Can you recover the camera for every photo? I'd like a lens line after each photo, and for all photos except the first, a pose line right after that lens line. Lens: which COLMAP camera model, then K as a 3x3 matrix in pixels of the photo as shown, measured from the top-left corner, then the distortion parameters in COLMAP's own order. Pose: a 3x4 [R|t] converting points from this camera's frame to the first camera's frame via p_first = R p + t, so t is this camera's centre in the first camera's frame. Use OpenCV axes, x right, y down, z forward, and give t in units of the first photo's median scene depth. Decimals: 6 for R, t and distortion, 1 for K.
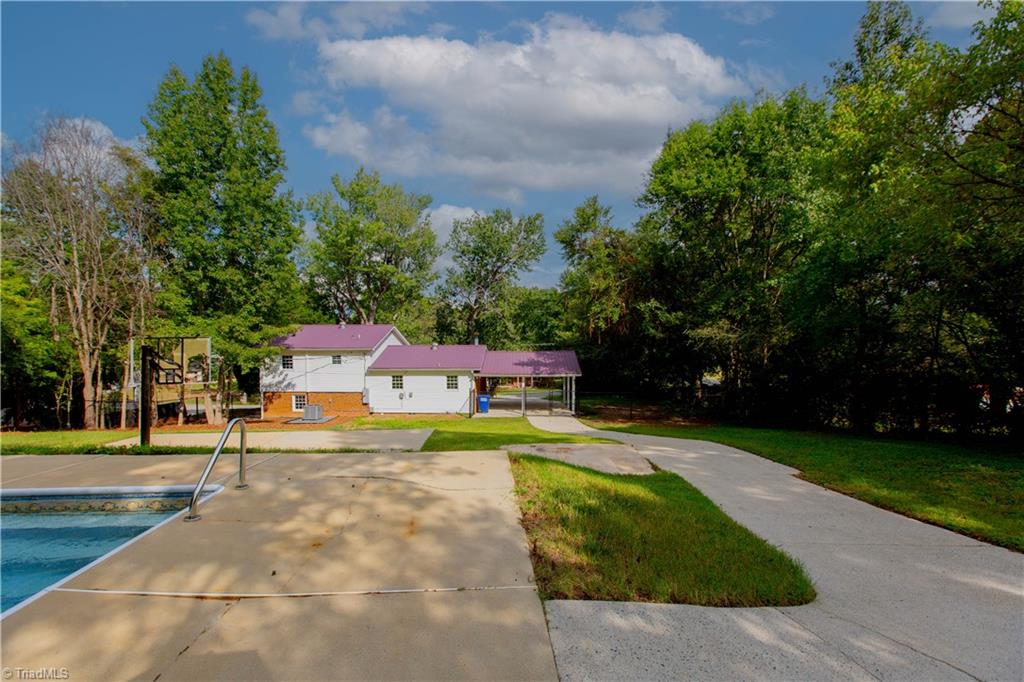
lens RADIAL K [[467.0, 0, 508.6], [0, 467.0, 348.4], [0, 0, 1]] dist [0.010664, -0.000913]
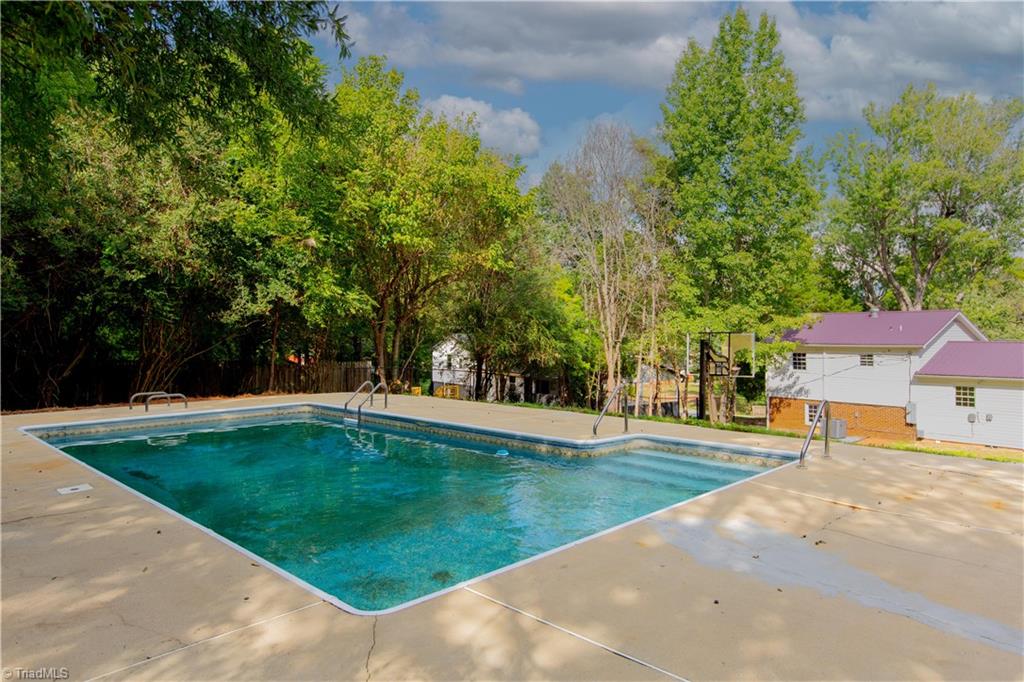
lens RADIAL K [[666.2, 0, 518.5], [0, 666.2, 338.5], [0, 0, 1]] dist [0.035255, -0.013792]
pose [[0.687626, 0.006438, -0.726037, 0.023513], [-0.012987, 0.999910, -0.003434, 0.000809], [0.725949, 0.011790, 0.687647, -0.129352]]
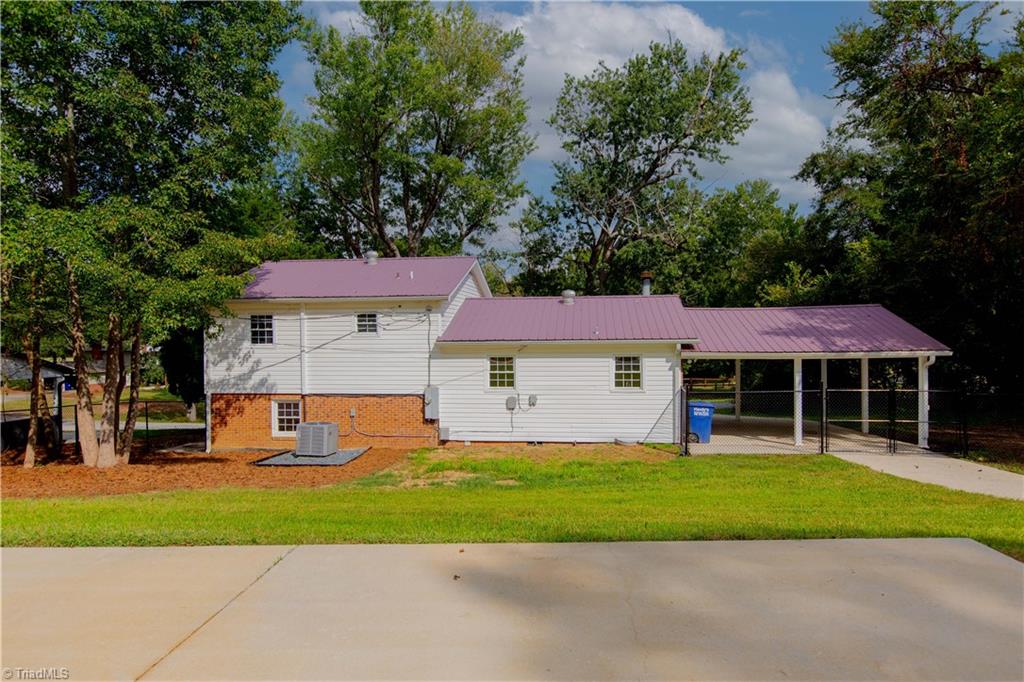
lens RADIAL K [[666.2, 0, 517.5], [0, 666.2, 331.7], [0, 0, 1]] dist [0.035255, -0.013792]
pose [[0.997420, -0.005030, -0.071617, -0.184095], [0.003768, 0.999835, -0.017749, 0.046913], [0.071694, 0.017434, 0.997274, 0.381652]]
